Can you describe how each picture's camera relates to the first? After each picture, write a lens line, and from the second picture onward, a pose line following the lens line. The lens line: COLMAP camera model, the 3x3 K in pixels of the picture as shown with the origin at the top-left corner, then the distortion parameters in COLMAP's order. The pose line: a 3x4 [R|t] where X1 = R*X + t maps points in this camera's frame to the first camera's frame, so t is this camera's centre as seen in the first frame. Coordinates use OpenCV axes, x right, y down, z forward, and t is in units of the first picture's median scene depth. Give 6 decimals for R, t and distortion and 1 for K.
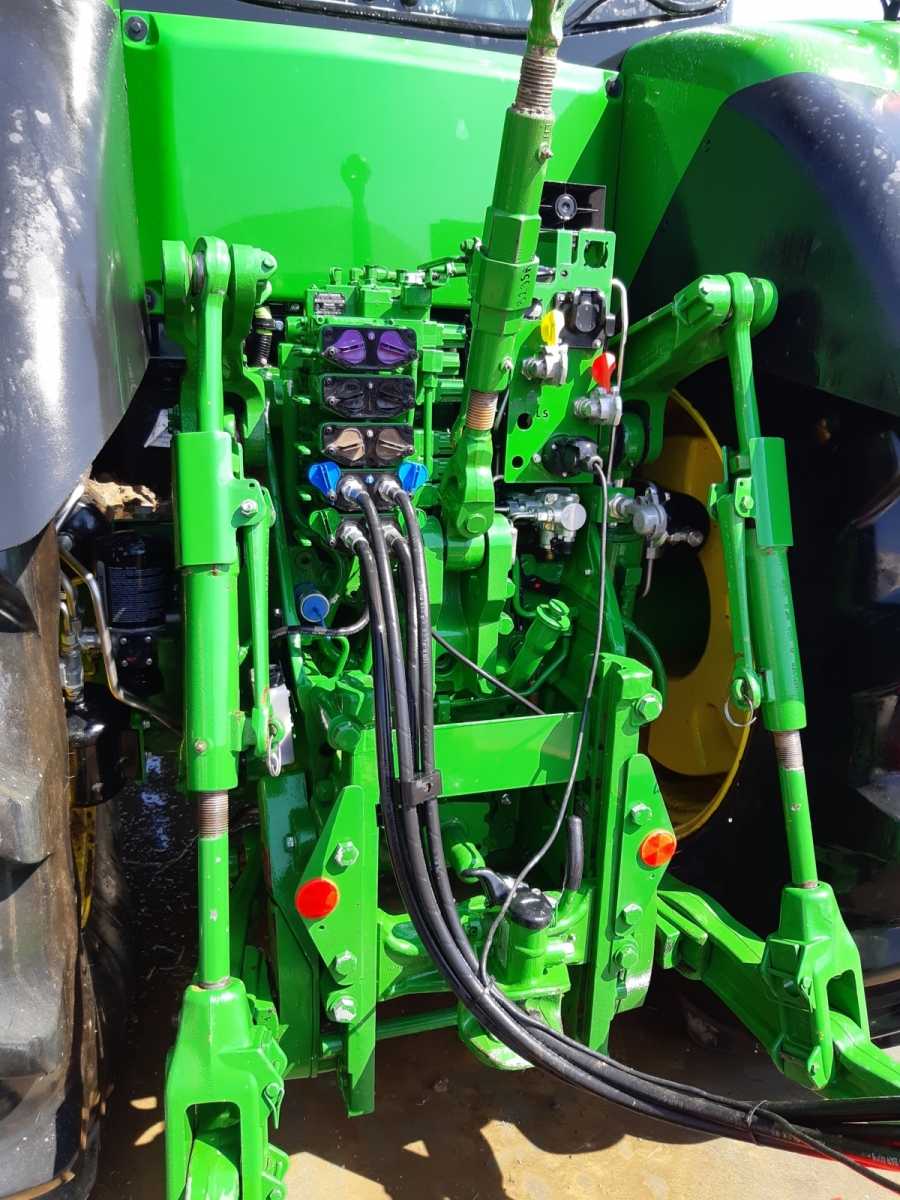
lens RADIAL K [[914.2, 0, 450.0], [0, 914.2, 600.0], [0, 0, 1]] dist [0.002806, -0.077112]
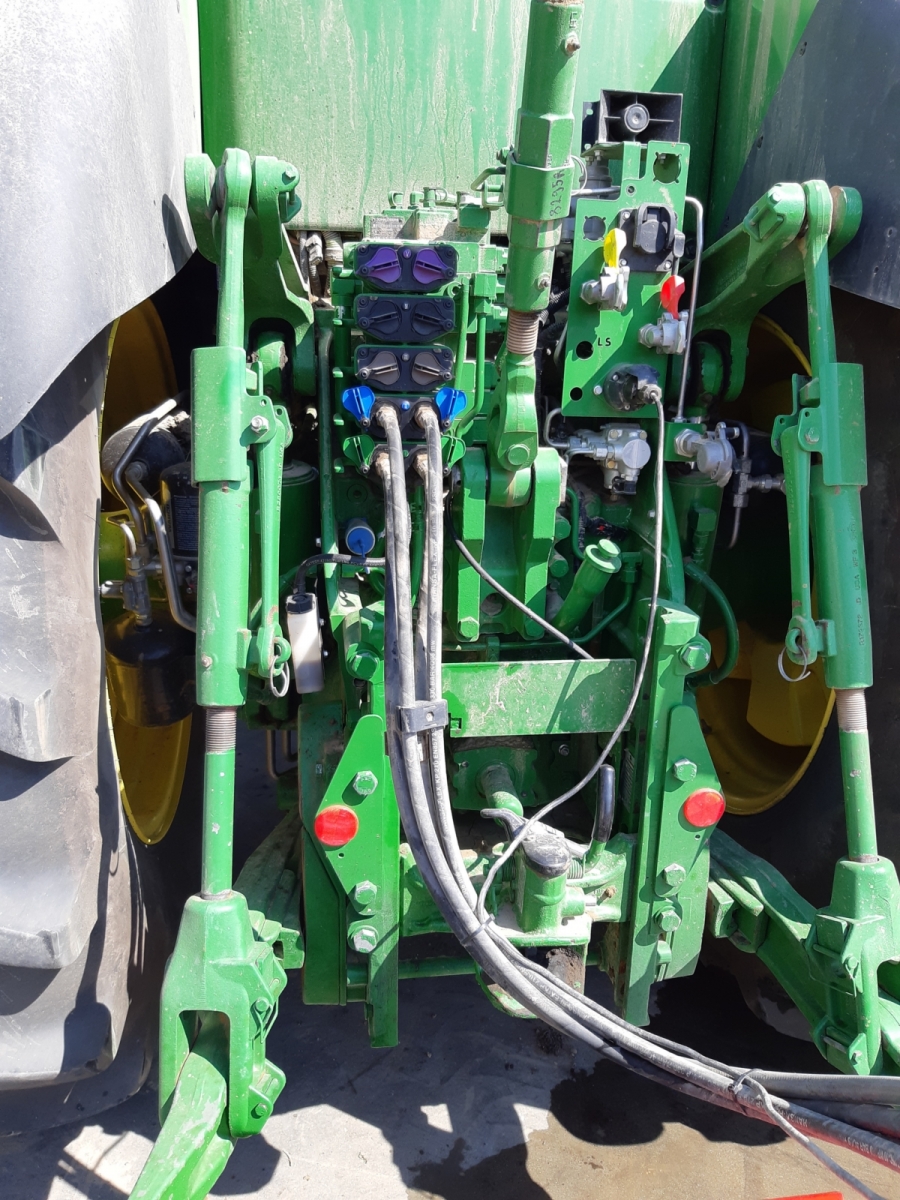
lens RADIAL K [[910.5, 0, 450.0], [0, 910.5, 600.0], [0, 0, 1]] dist [0.023516, -0.107633]
pose [[0.984974, 0.043665, -0.167090, 0.124017], [-0.037509, 0.998502, 0.039823, 0.033060], [0.168578, -0.032957, 0.985137, 0.041713]]
